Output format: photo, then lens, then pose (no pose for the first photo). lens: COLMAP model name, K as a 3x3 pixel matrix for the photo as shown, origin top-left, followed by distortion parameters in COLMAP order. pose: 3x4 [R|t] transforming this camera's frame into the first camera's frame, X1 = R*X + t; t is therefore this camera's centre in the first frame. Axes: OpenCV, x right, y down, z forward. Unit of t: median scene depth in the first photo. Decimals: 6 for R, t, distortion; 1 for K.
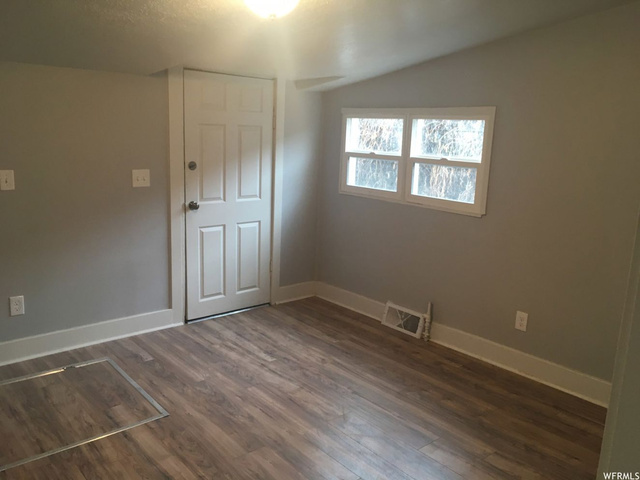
lens RADIAL K [[545.2, 0, 321.2], [0, 545.2, 237.5], [0, 0, 1]] dist [0.077301, -0.119265]
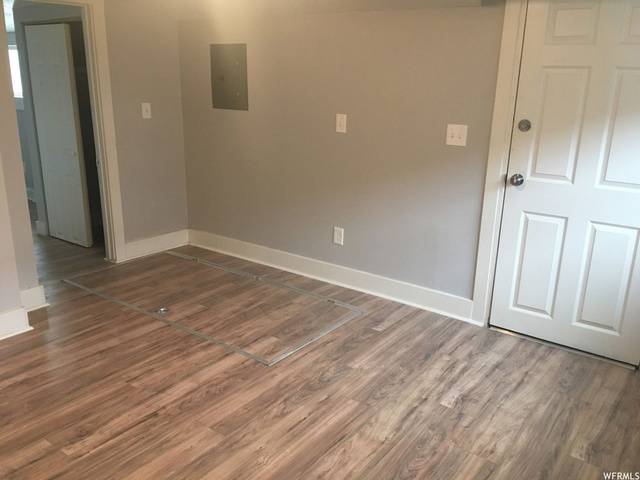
lens RADIAL K [[545.2, 0, 321.2], [0, 545.2, 237.5], [0, 0, 1]] dist [0.077301, -0.119265]
pose [[0.230386, 0.242853, -0.942308, 0.462448], [-0.210521, 0.957864, 0.195392, -0.079345], [0.950054, 0.153360, 0.271804, 0.604769]]
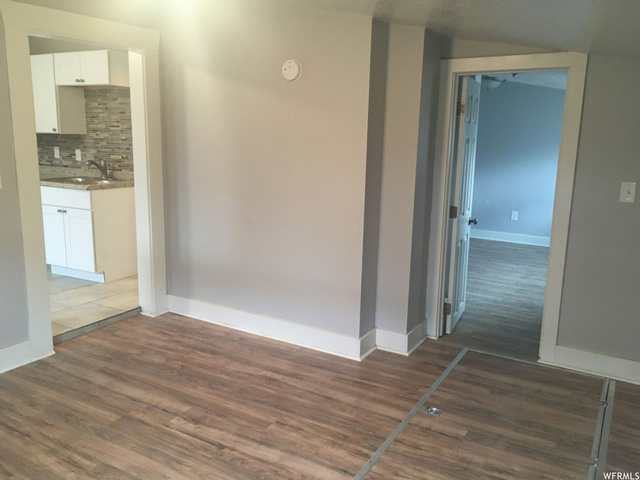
lens RADIAL K [[545.2, 0, 321.2], [0, 545.2, 237.5], [0, 0, 1]] dist [0.077301, -0.119265]
pose [[-0.940004, 0.008000, -0.341071, -0.012488], [-0.122850, 0.924724, 0.360269, -0.218449], [0.318279, 0.380554, -0.868261, 1.153572]]
